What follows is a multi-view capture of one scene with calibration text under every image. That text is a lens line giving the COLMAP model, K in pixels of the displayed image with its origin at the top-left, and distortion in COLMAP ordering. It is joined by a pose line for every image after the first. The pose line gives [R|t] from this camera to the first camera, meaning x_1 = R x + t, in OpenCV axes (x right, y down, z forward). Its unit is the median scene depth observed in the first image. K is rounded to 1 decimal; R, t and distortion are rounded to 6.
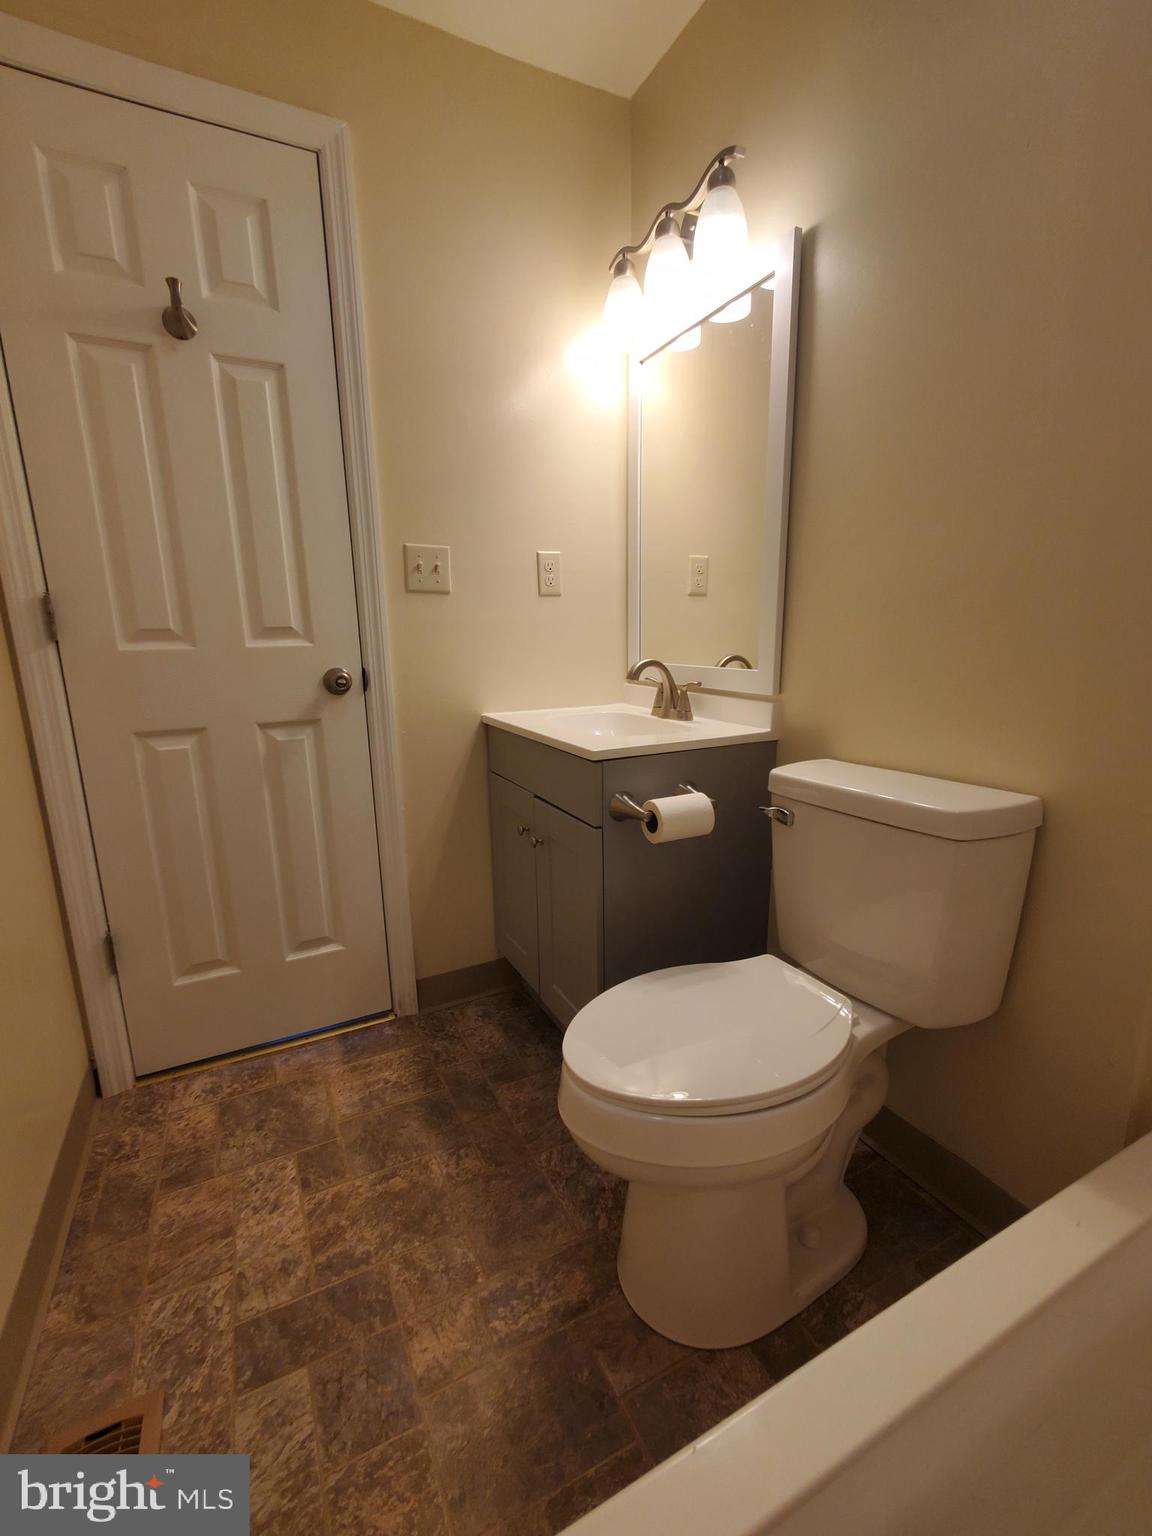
lens RADIAL K [[663.3, 0, 577.1], [0, 663.3, 774.5], [0, 0, 1]] dist [0.005069, -0.001175]
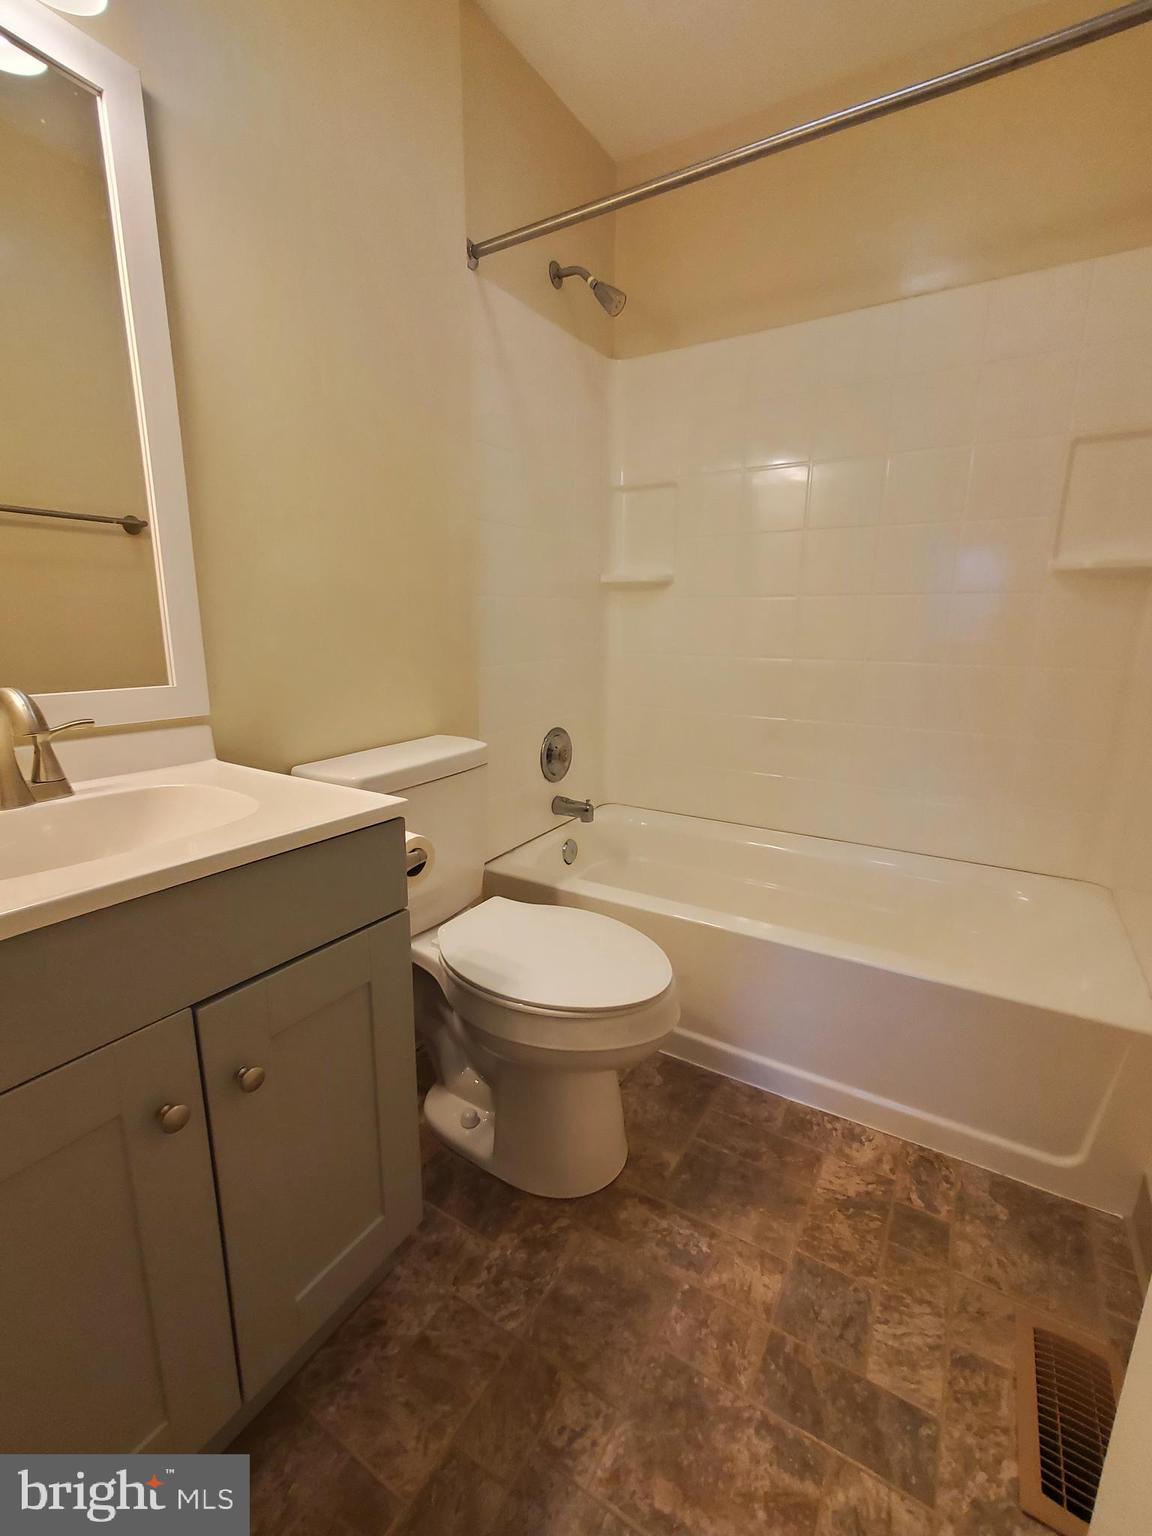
lens RADIAL K [[663.3, 0, 576.4], [0, 663.3, 771.3], [0, 0, 1]] dist [0.005069, -0.001175]
pose [[-0.523322, -0.171758, 0.834646, -0.761961], [0.160982, 0.941911, 0.294768, -0.272515], [-0.836791, 0.288621, -0.465273, 1.398306]]
